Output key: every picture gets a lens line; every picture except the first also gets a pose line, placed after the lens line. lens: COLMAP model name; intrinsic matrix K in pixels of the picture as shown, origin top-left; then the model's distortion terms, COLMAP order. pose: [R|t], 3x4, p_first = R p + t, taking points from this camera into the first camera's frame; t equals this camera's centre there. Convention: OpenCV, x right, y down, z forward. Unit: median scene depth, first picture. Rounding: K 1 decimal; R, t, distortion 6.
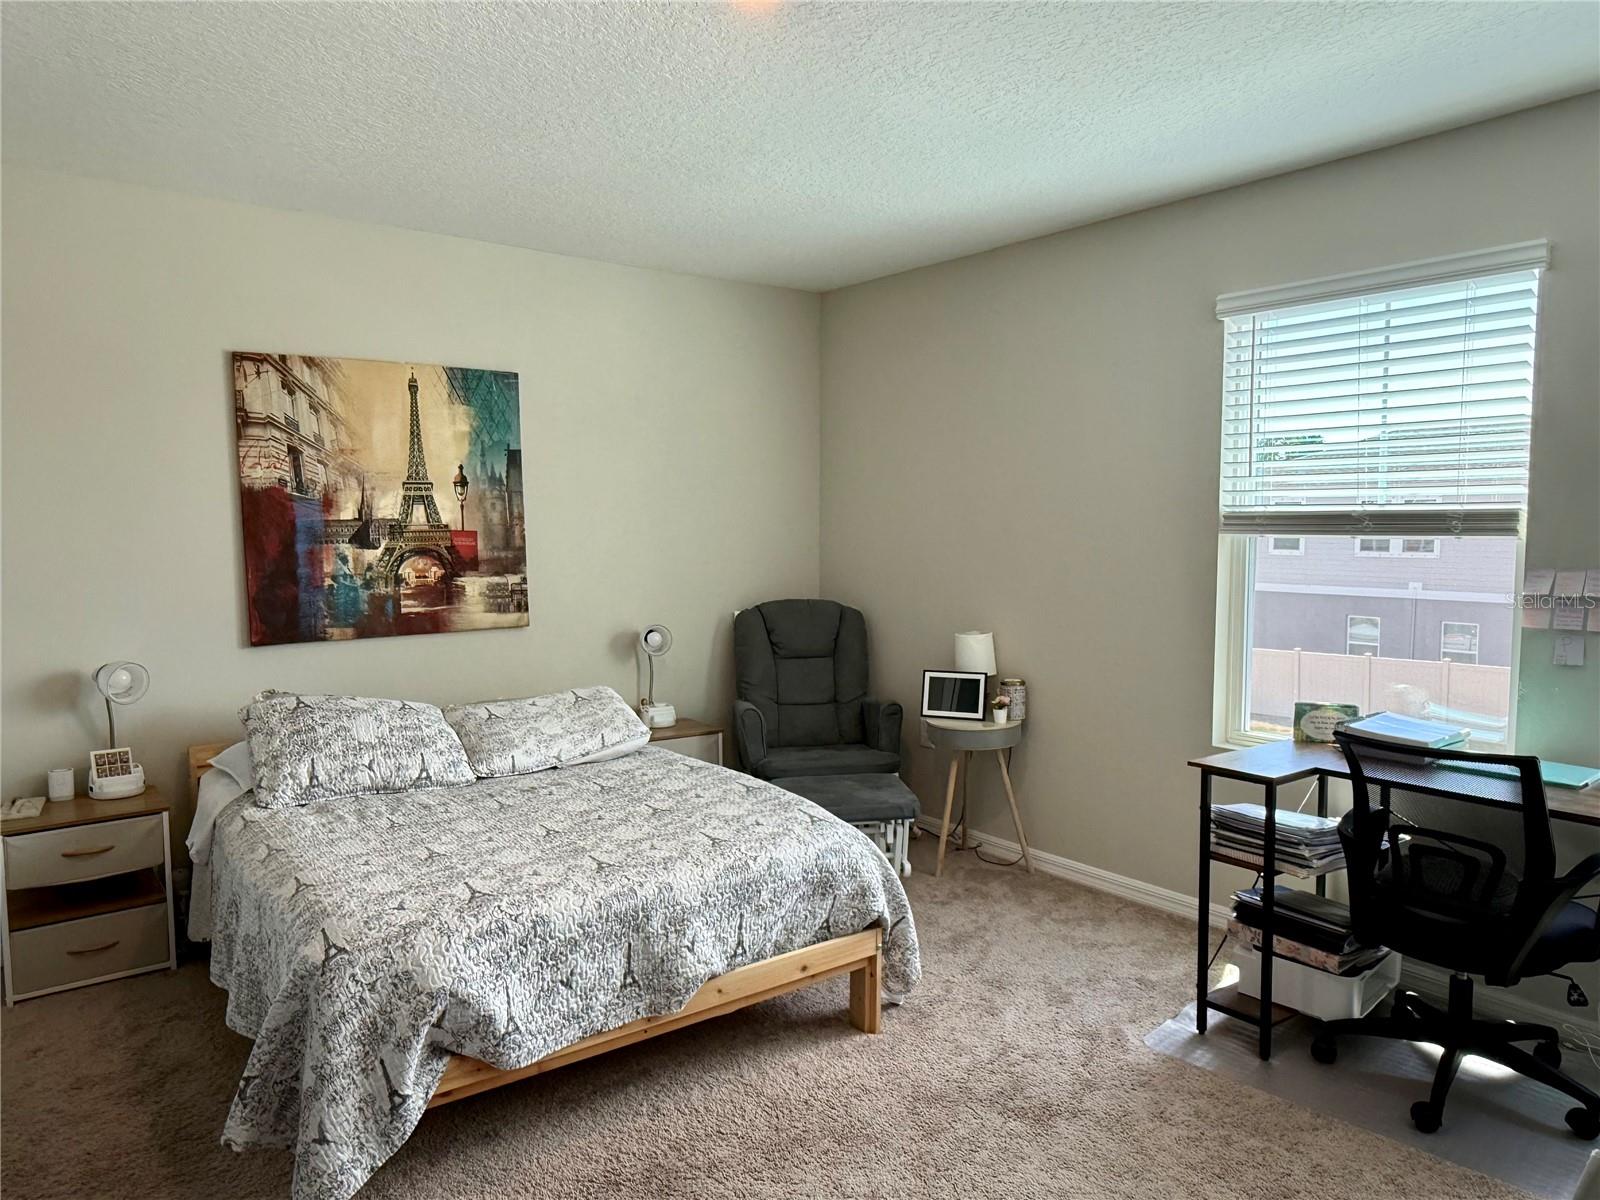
lens RADIAL K [[1074.1, 0, 810.6], [0, 1074.1, 600.2], [0, 0, 1]] dist [-0.004787, -0.001326]
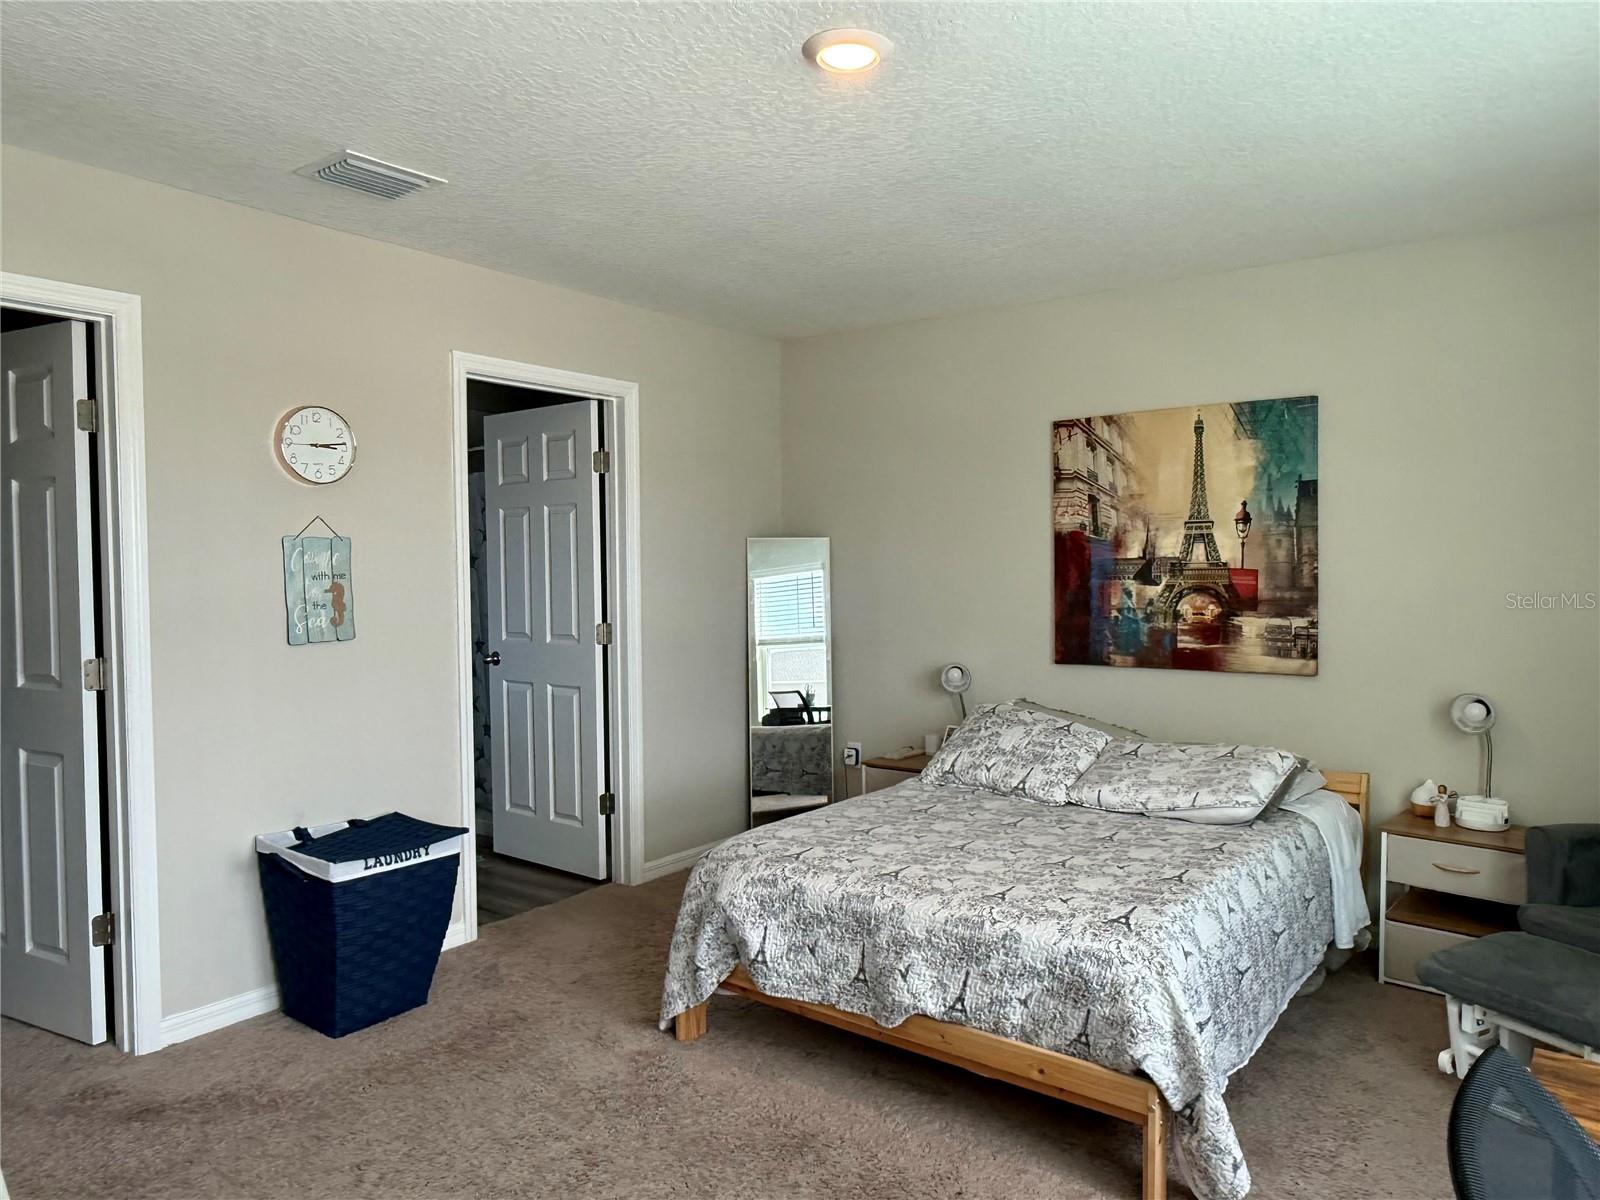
lens RADIAL K [[1074.1, 0, 810.6], [0, 1074.1, 602.2], [0, 0, 1]] dist [-0.004787, -0.001326]
pose [[0.260067, 0.039001, -0.964802, 0.547538], [-0.063684, 0.997701, 0.023165, -0.034598], [0.963488, 0.055419, 0.261953, 0.397793]]
